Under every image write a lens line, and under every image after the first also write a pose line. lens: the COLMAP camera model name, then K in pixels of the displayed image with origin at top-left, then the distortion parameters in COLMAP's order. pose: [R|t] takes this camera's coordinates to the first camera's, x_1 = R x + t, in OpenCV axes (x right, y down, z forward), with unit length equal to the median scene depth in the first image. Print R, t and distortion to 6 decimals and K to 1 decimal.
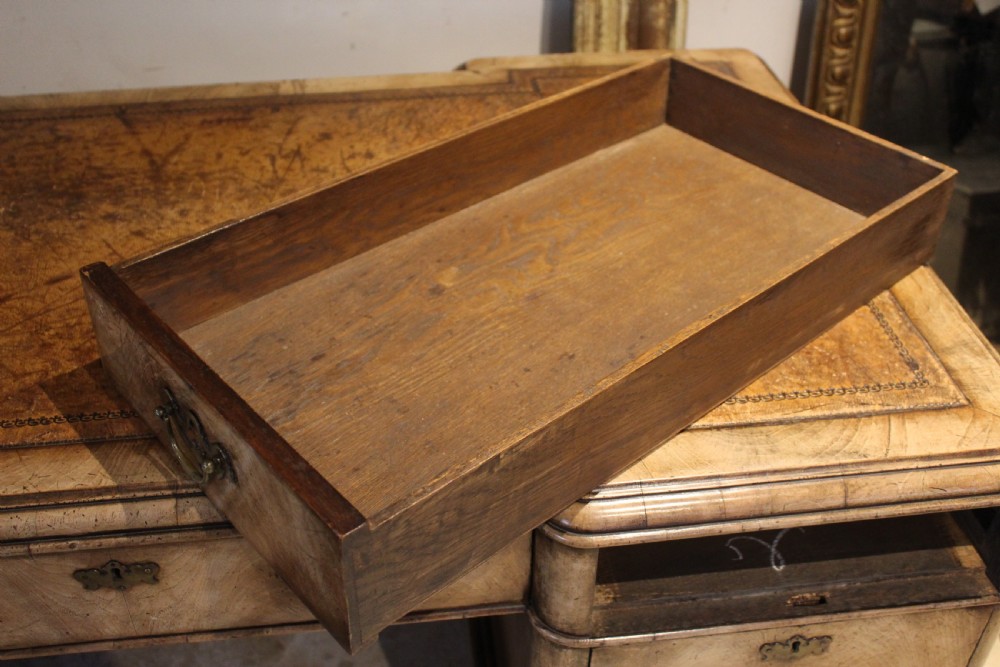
lens RADIAL K [[1071.3, 0, 500.0], [0, 1071.3, 333.5], [0, 0, 1]] dist [-0.124279, 0.162596]
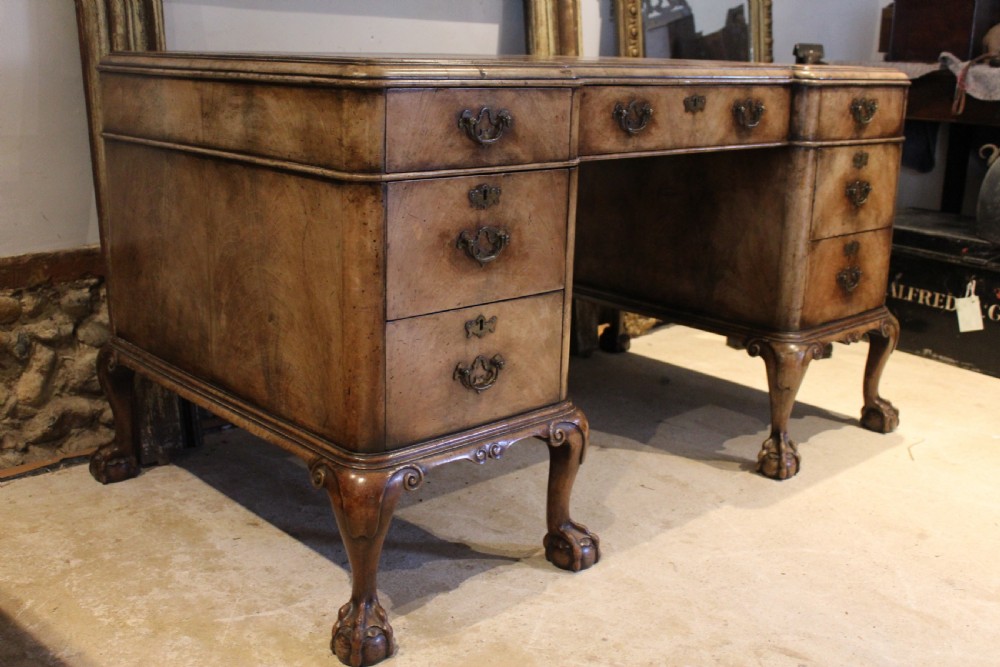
lens RADIAL K [[1071.3, 0, 500.0], [0, 1071.3, 333.5], [0, 0, 1]] dist [-0.124279, 0.162596]
pose [[0.813256, -0.139475, 0.564944, -2.048863], [0.339822, 0.901938, -0.266512, 1.133159], [-0.472373, 0.408723, 0.780903, -0.419090]]
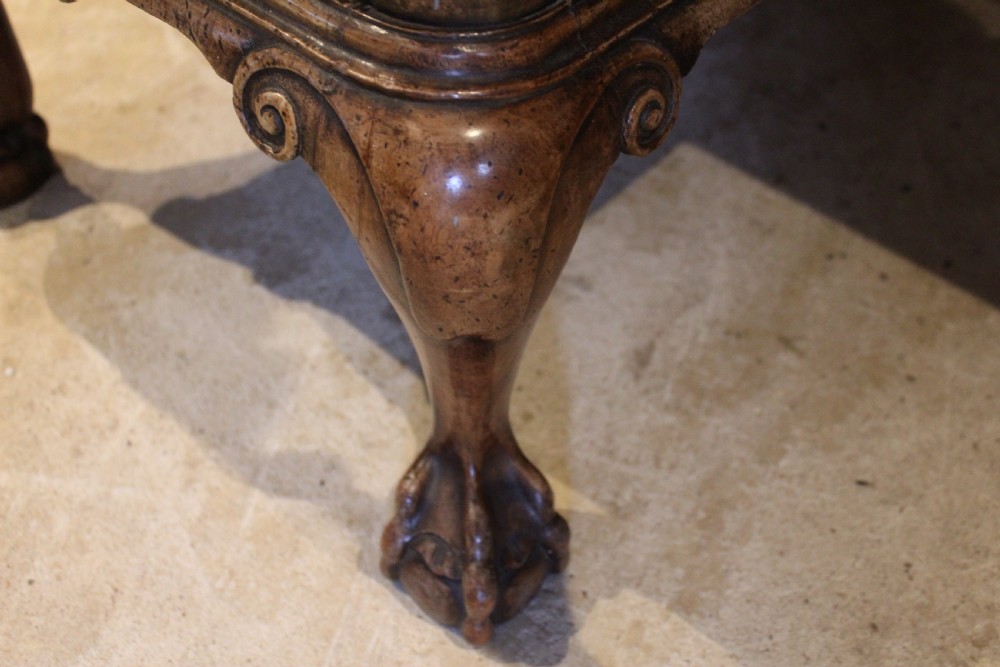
lens RADIAL K [[1049.1, 0, 500.0], [0, 1049.1, 333.5], [0, 0, 1]] dist [-0.135819, 0.152315]
pose [[0.658819, 0.570072, -0.490893, -0.485963], [-0.470745, 0.821377, 0.322085, 0.686964], [0.586820, 0.018889, 0.809497, 0.931284]]
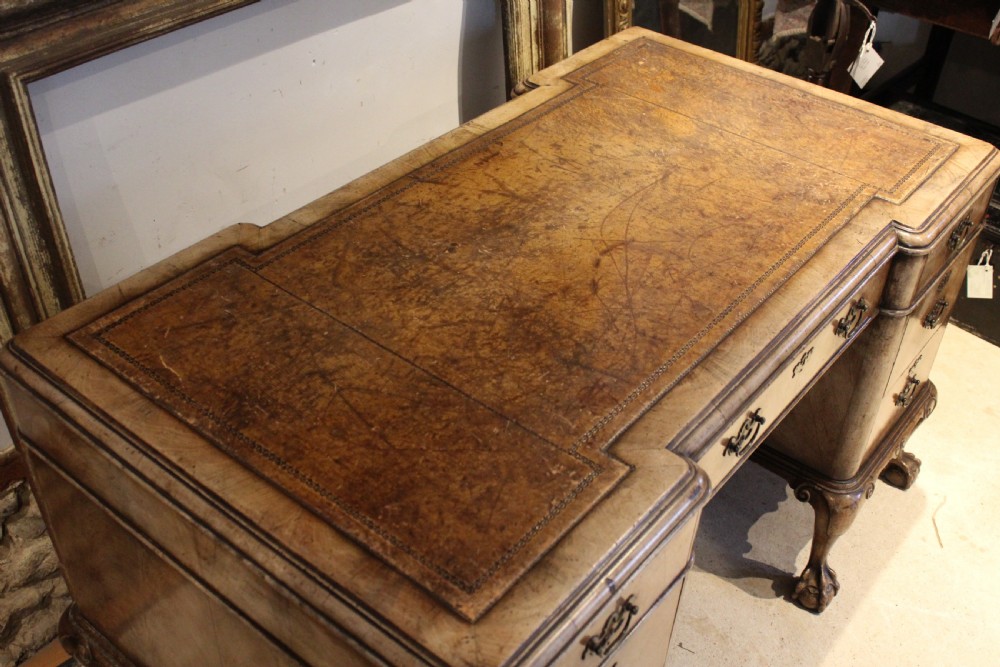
lens RADIAL K [[1077.0, 0, 500.0], [0, 1077.0, 333.5], [0, 0, 1]] dist [-0.129510, 0.177728]
pose [[0.722886, -0.405426, 0.559522, -1.715909], [0.393297, 0.907219, 0.149236, -0.295532], [-0.568113, 0.112178, 0.815269, -0.226720]]
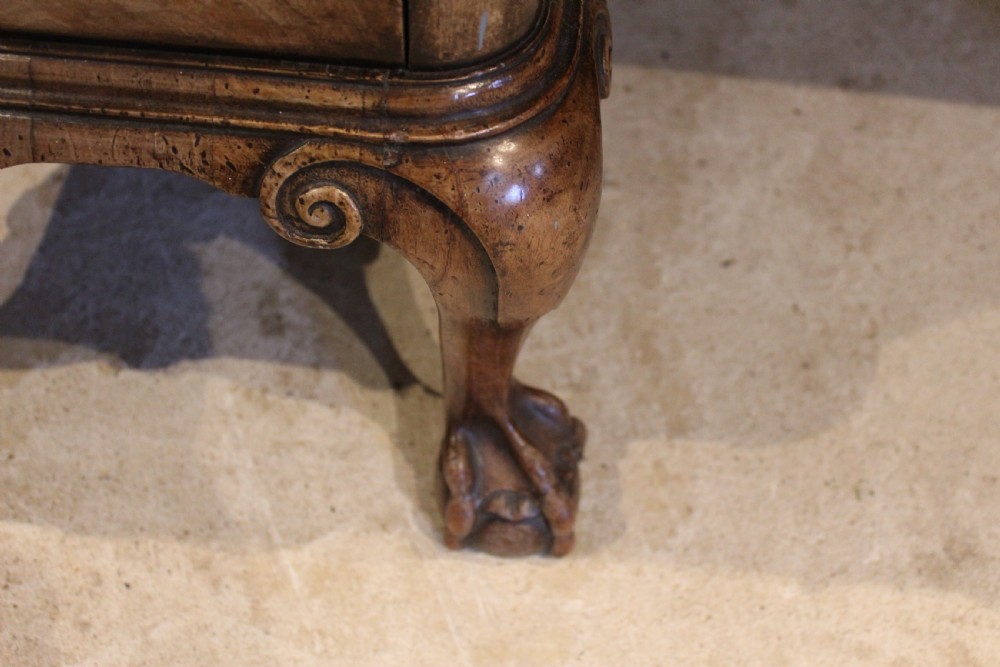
lens RADIAL K [[1049.1, 0, 500.0], [0, 1049.1, 333.5], [0, 0, 1]] dist [-0.135819, 0.152315]
pose [[0.974983, 0.201392, -0.094075, -0.693435], [-0.161948, 0.933486, 0.319963, 0.696210], [0.152255, -0.296723, 0.942748, 0.821184]]
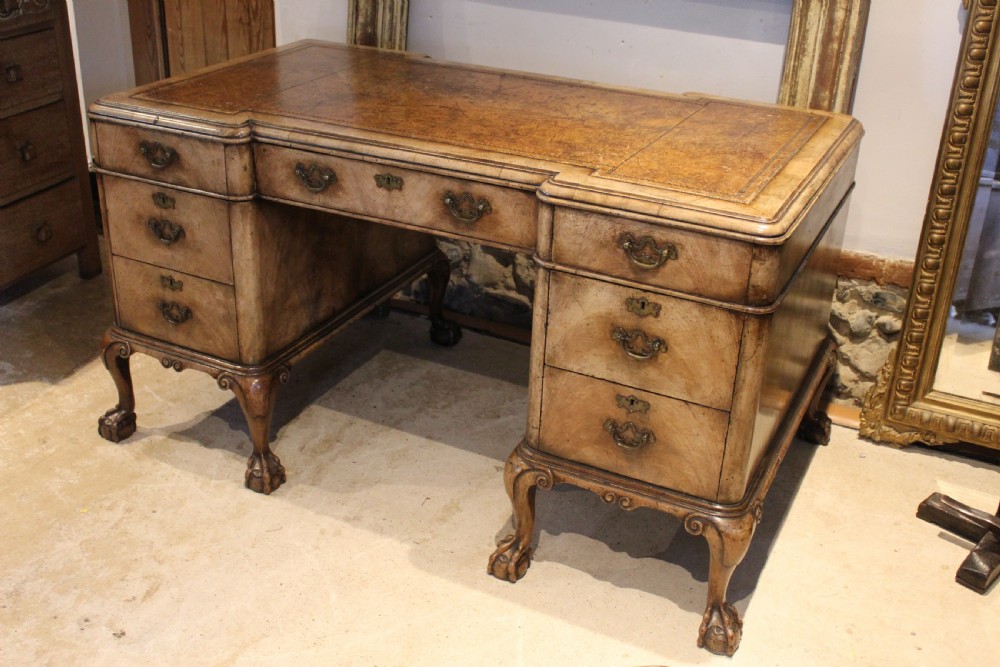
lens RADIAL K [[1082.5, 0, 495.8], [0, 1082.5, 323.6], [0, 0, 1]] dist [-0.122887, 0.169075]
pose [[0.829559, 0.256906, -0.495813, 1.172298], [-0.358345, 0.925868, -0.119819, 0.733614], [0.428276, 0.277069, 0.860124, -0.980046]]
